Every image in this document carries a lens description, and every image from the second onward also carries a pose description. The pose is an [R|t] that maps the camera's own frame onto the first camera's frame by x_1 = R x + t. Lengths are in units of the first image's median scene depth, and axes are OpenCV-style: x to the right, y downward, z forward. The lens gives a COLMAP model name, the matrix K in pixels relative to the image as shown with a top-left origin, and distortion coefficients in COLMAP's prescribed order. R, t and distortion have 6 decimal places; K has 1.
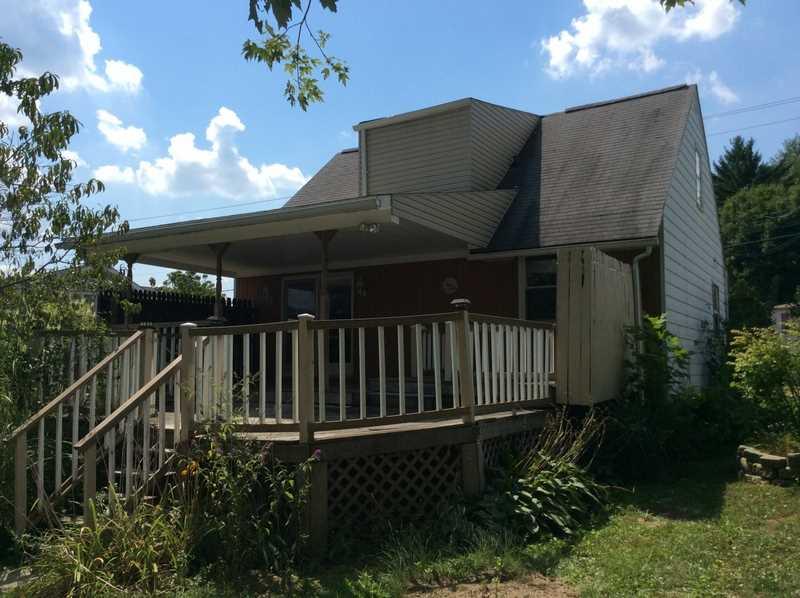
lens RADIAL K [[752.2, 0, 400.5], [0, 752.2, 300.8], [0, 0, 1]] dist [0.005093, 0.000000]
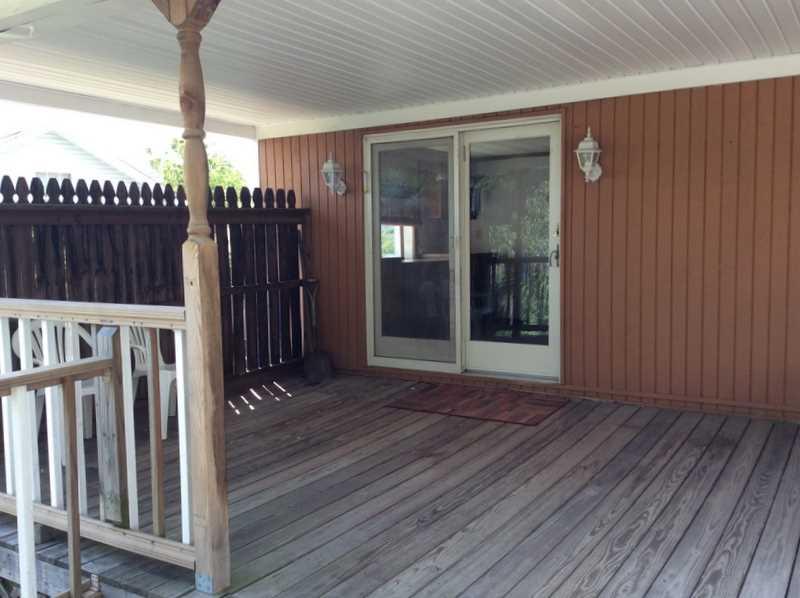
lens RADIAL K [[752.2, 0, 398.8], [0, 752.2, 299.4], [0, 0, 1]] dist [0.005093, 0.000000]
pose [[0.999434, -0.017389, -0.028812, -0.134783], [0.022155, 0.984429, 0.174383, -0.015039], [0.025331, -0.174923, 0.984256, 0.595171]]
